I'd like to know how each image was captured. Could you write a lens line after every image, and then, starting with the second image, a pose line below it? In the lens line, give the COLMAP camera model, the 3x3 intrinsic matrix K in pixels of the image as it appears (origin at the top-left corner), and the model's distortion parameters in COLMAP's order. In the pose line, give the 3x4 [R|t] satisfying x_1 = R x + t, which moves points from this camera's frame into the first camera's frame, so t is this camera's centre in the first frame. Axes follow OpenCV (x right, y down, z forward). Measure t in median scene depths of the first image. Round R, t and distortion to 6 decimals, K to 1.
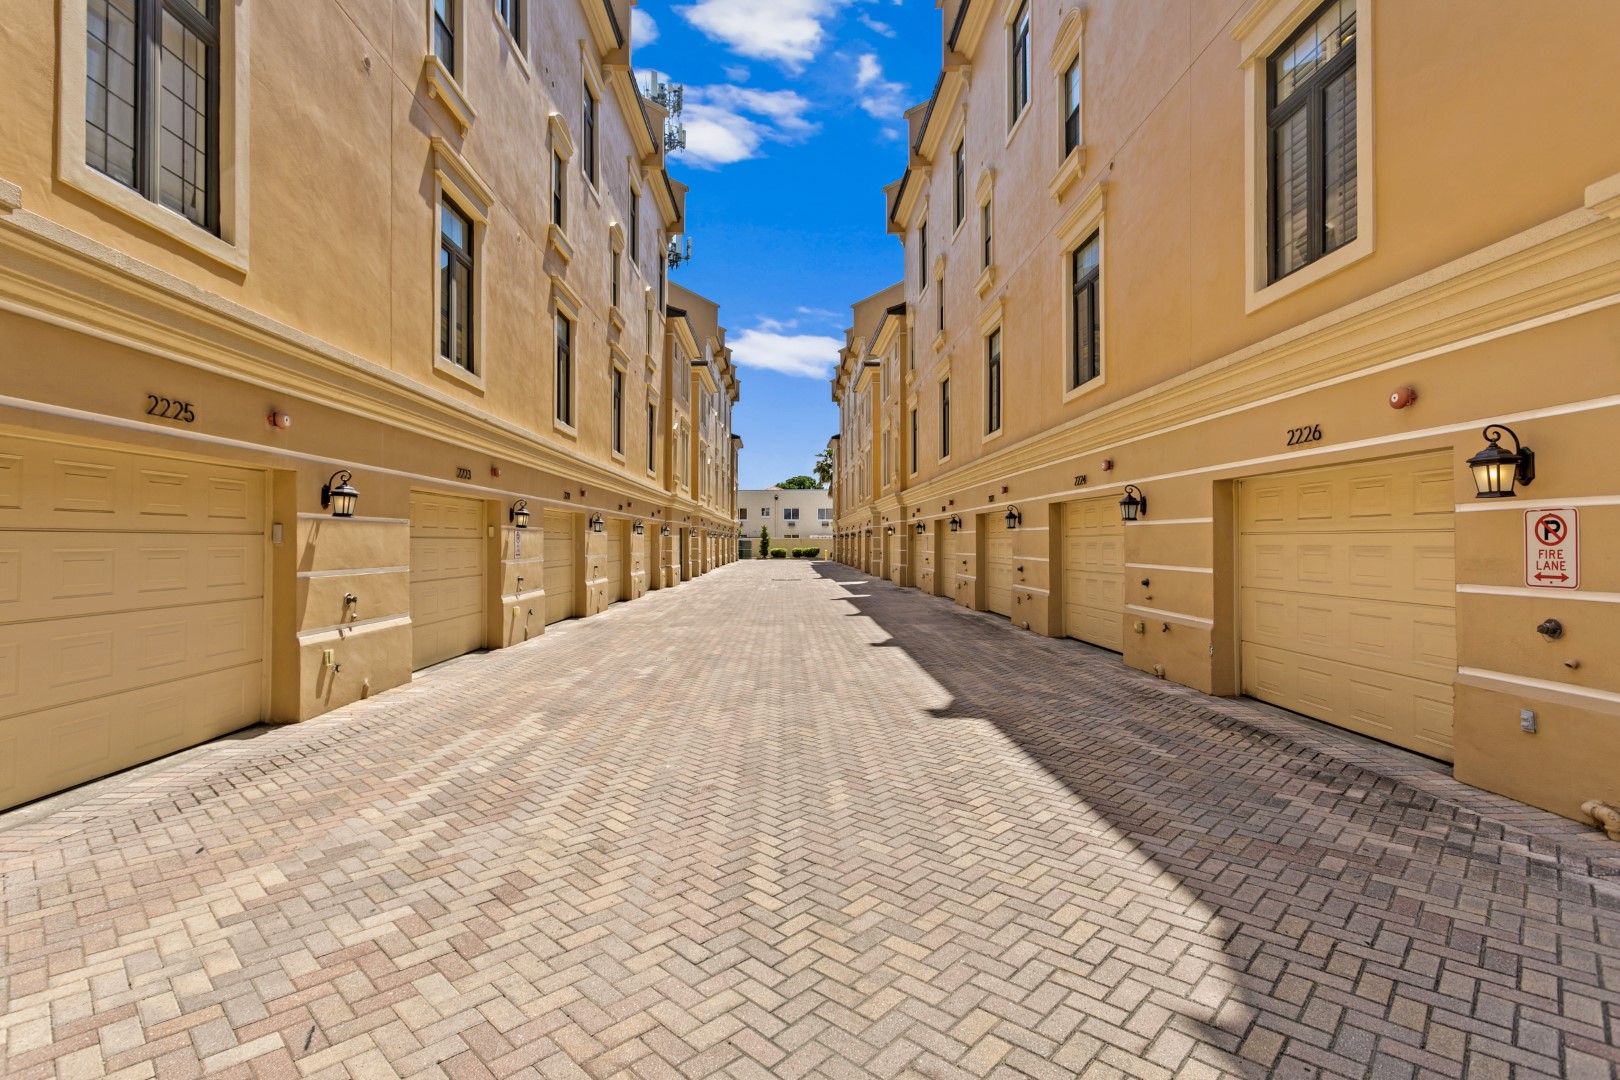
lens RADIAL K [[768.9, 0, 791.3], [0, 768.9, 537.0], [0, 0, 1]] dist [0.004771, 0.001694]
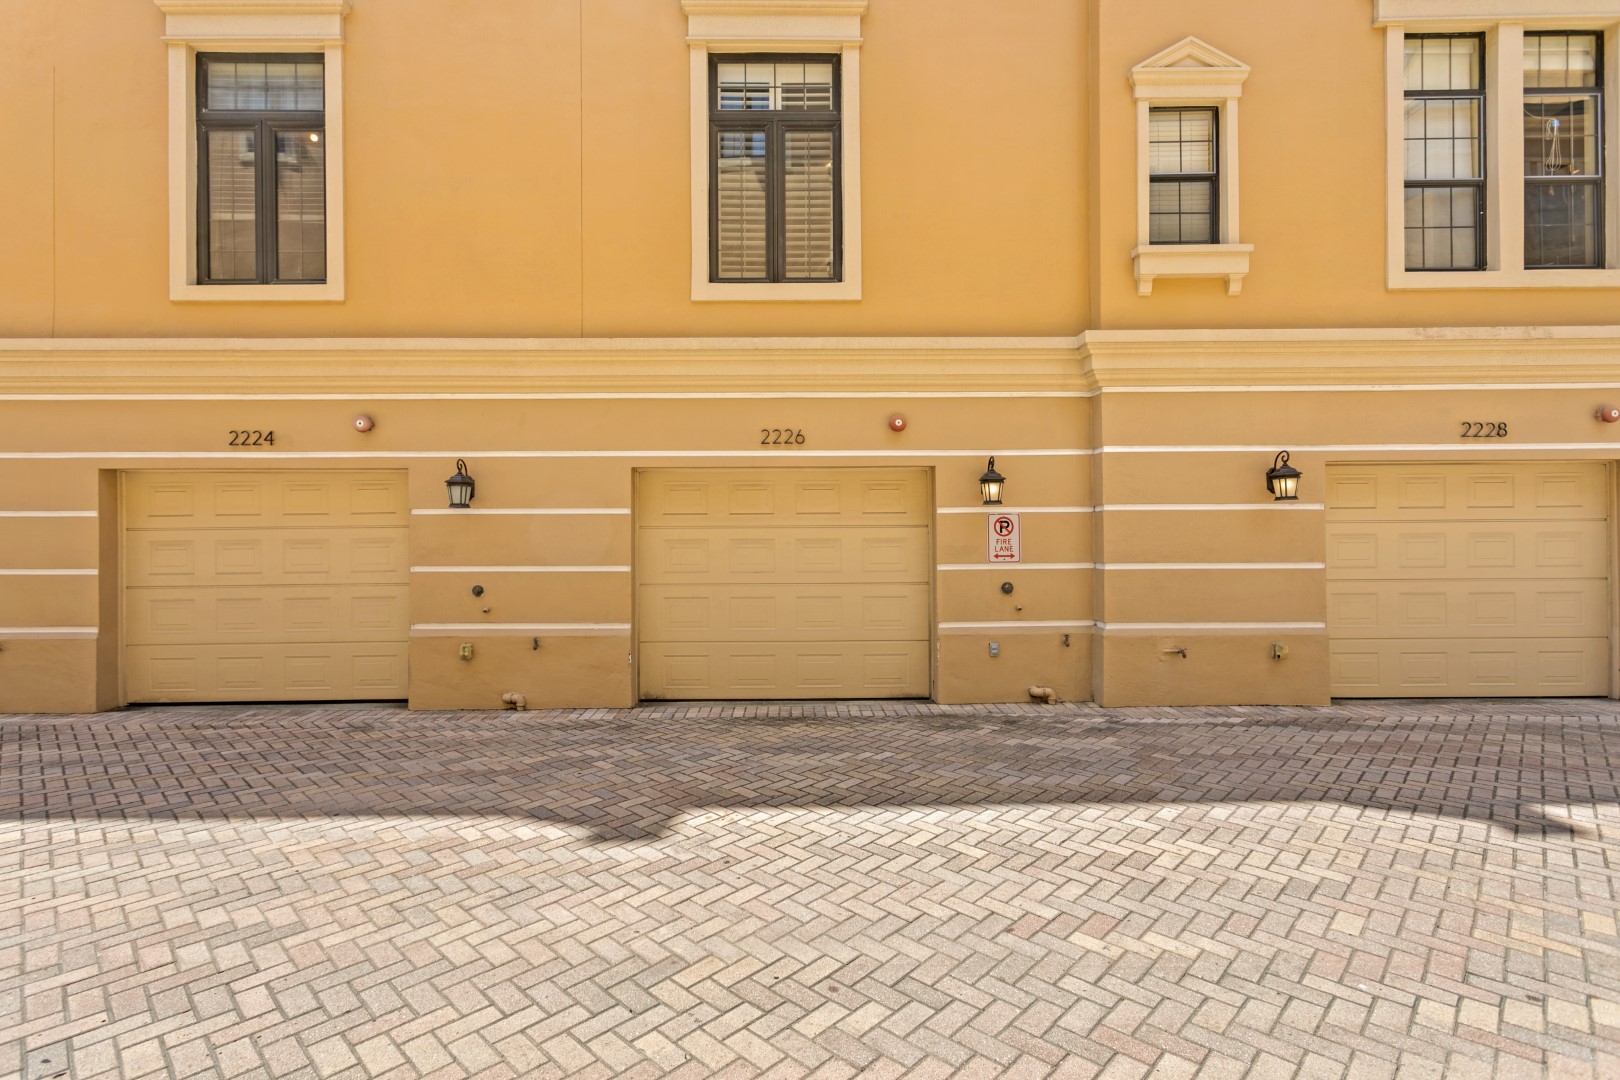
lens RADIAL K [[768.9, 0, 791.3], [0, 768.9, 537.0], [0, 0, 1]] dist [0.004771, 0.001694]
pose [[0.004438, 0.007114, 0.999965, -0.571621], [-0.000442, 0.999975, -0.007112, 0.022389], [-0.999990, -0.000411, 0.004441, 1.341805]]
